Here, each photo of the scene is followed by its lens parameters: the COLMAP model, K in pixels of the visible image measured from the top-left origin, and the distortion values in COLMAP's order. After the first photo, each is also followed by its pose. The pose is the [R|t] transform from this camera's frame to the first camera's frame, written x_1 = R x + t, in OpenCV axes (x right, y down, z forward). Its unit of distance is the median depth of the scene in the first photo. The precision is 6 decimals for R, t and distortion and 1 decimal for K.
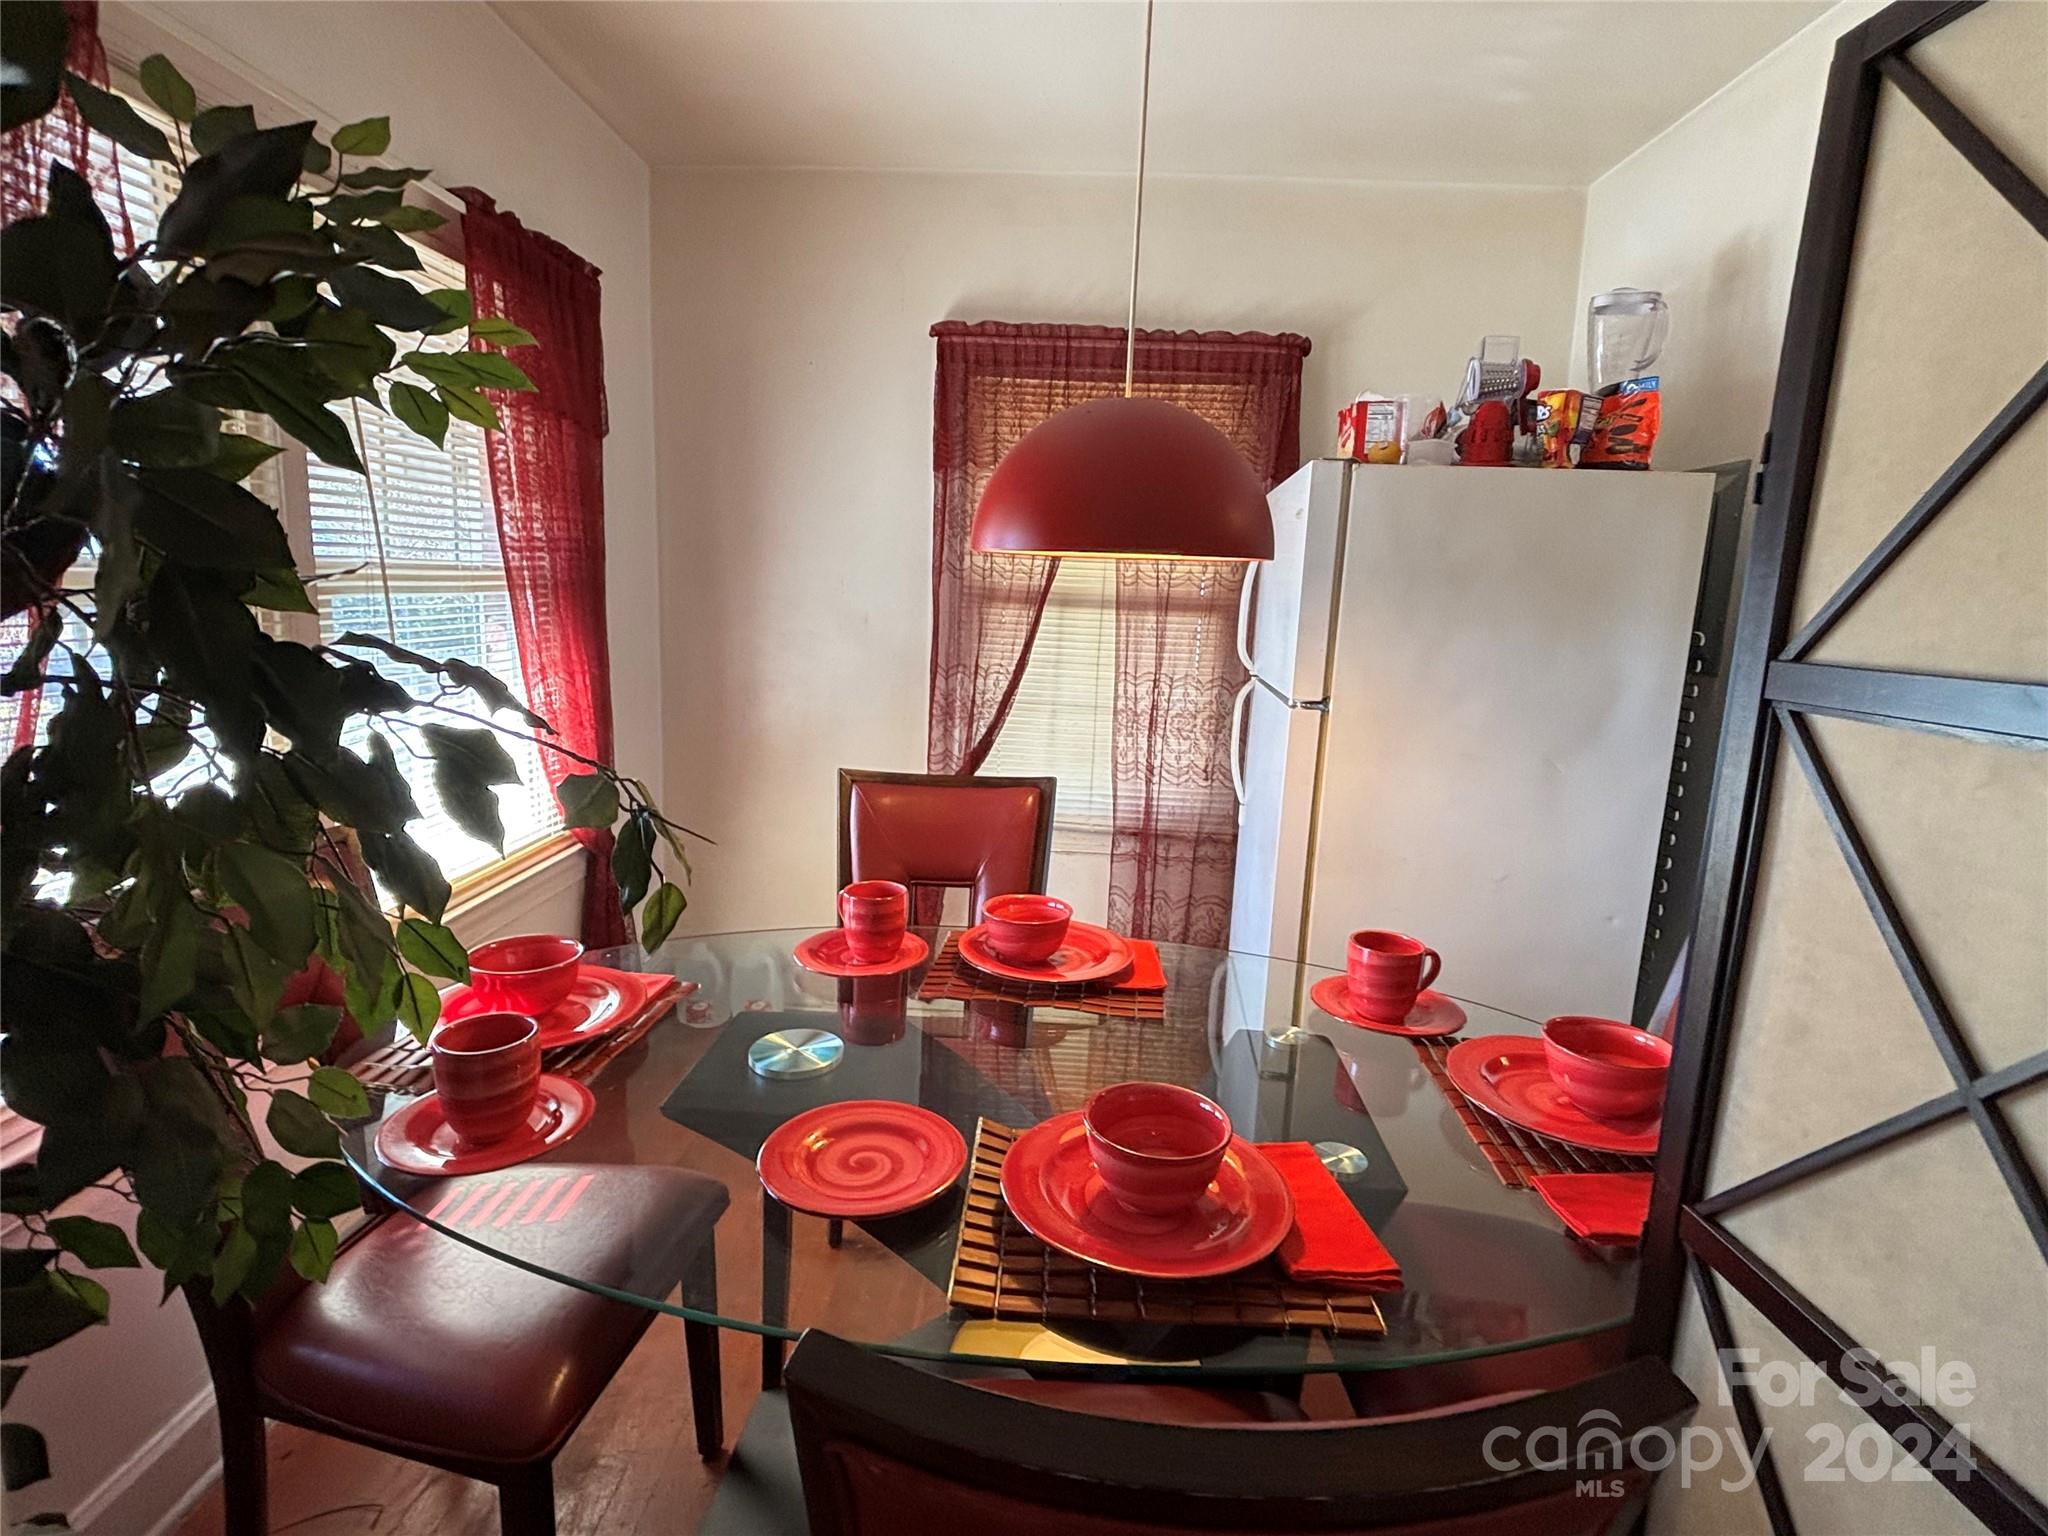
lens RADIAL K [[1035.1, 0, 1014.7], [0, 1035.1, 772.7], [0, 0, 1]] dist [0.004330, -0.002179]
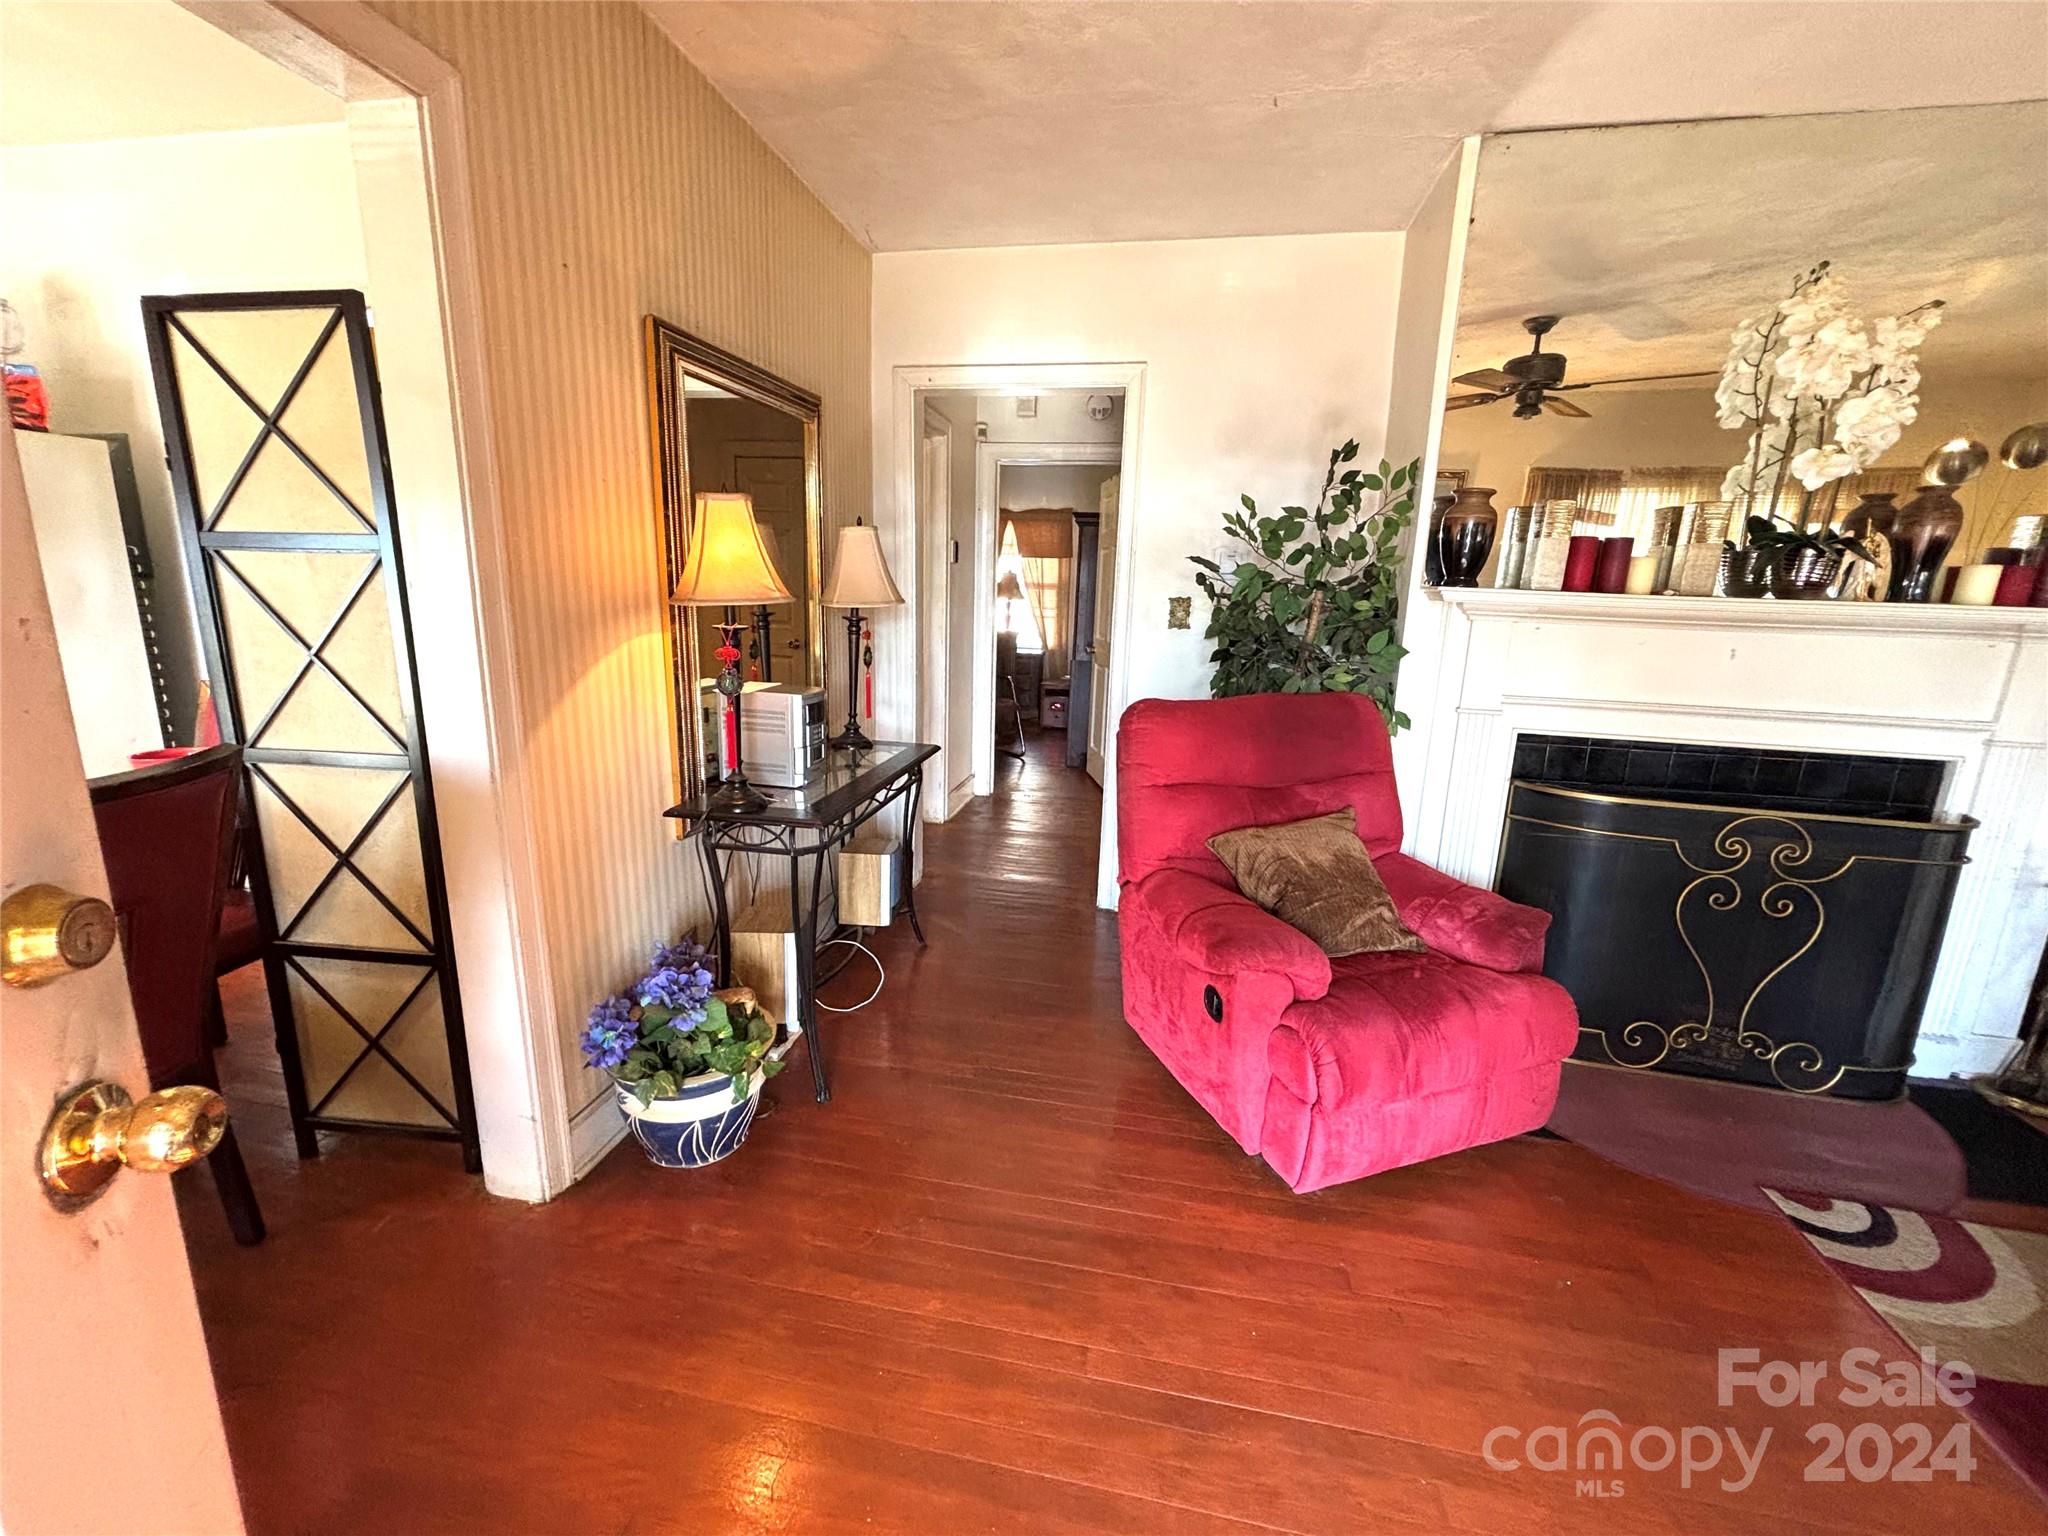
lens RADIAL K [[814.6, 0, 1018.5], [0, 814.6, 754.8], [0, 0, 1]] dist [-0.006745, 0.002204]
pose [[0.148206, -0.239202, 0.959592, -0.234785], [0.158917, 0.963459, 0.215621, 0.070862], [-0.976105, 0.120539, 0.180804, -0.292503]]
